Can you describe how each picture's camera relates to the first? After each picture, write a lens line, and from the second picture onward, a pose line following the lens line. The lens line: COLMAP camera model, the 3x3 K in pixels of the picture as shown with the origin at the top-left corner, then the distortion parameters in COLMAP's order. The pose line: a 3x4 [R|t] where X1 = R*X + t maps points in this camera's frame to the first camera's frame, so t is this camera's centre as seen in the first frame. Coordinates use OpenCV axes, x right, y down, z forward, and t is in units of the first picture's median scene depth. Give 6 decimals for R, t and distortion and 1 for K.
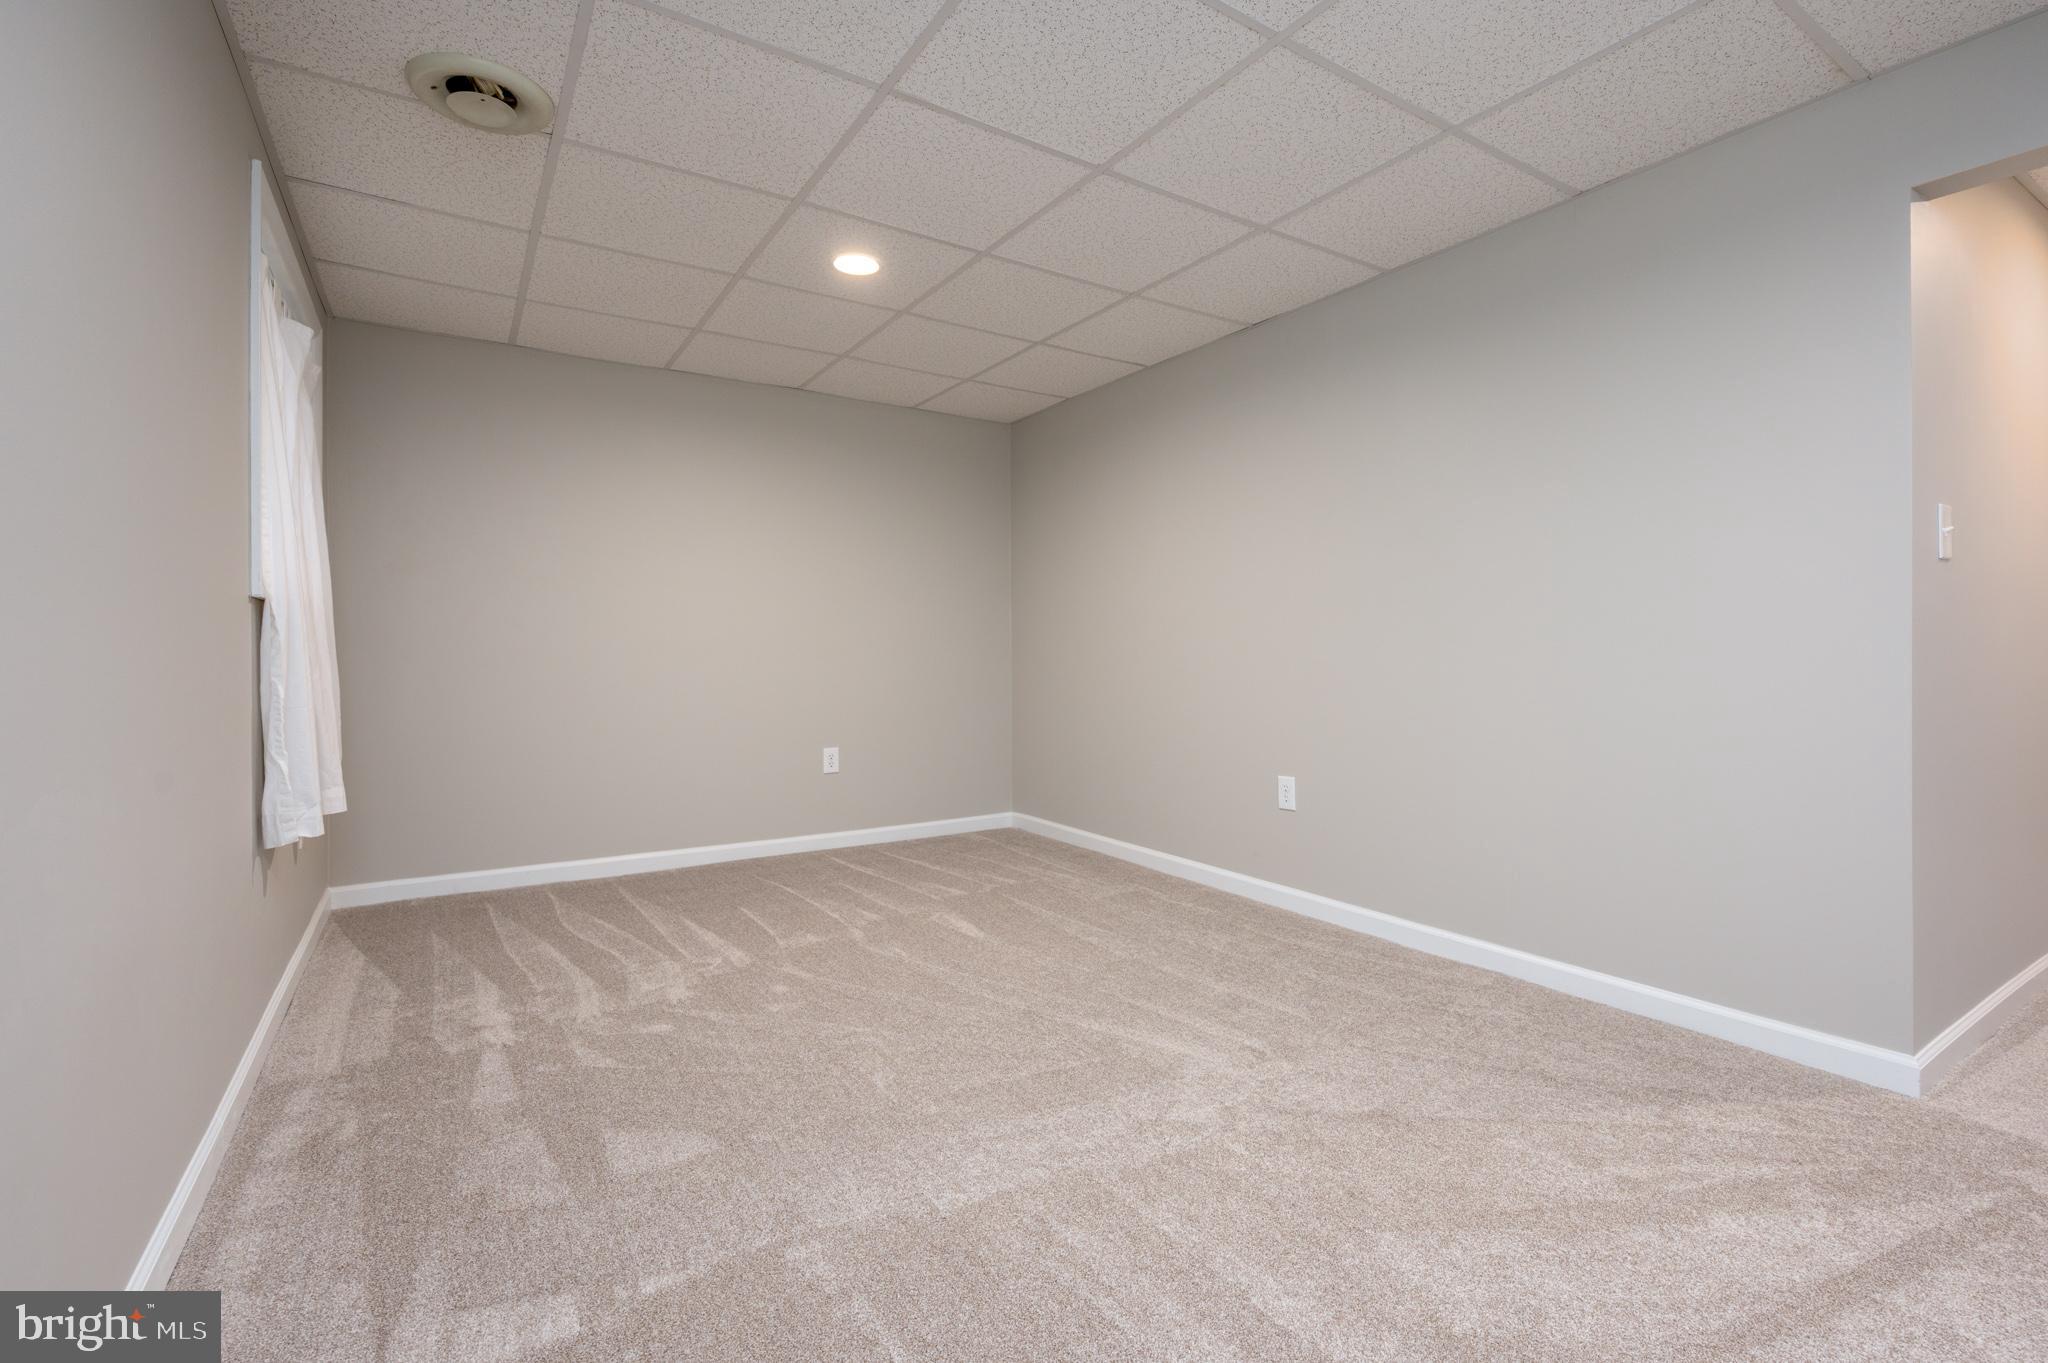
lens RADIAL K [[889.6, 0, 1027.2], [0, 889.6, 666.4], [0, 0, 1]] dist [-0.007175, 0.000366]
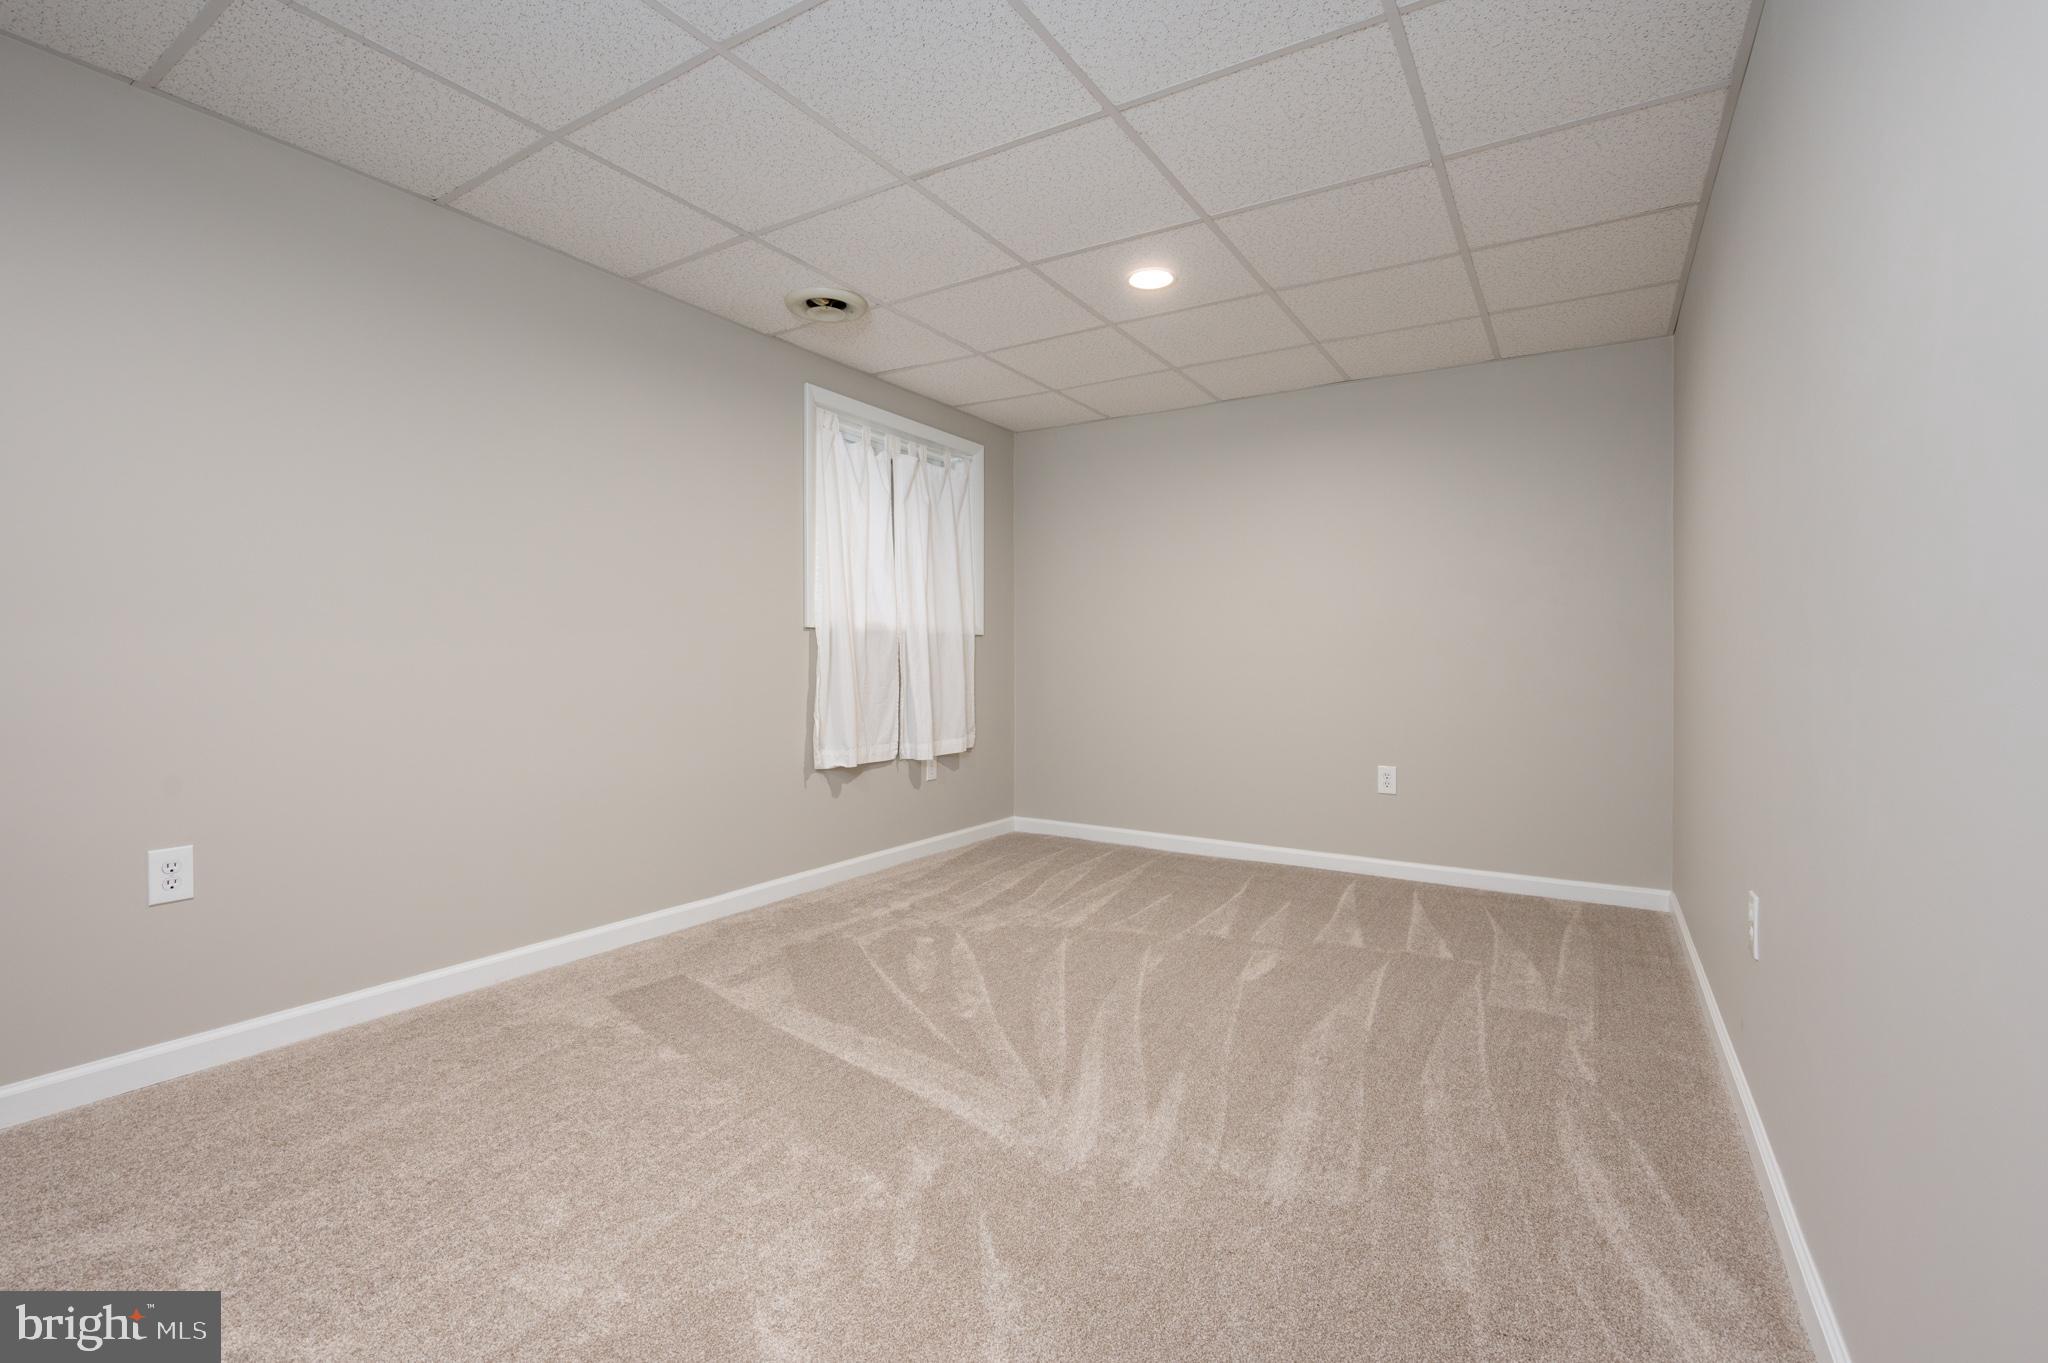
lens RADIAL K [[889.6, 0, 1027.4], [0, 889.6, 669.0], [0, 0, 1]] dist [-0.007175, 0.000366]
pose [[0.448110, 0.010618, -0.893915, 0.631165], [-0.018325, 0.999828, 0.002690, -0.003556], [0.893791, 0.015175, 0.448228, 0.400299]]
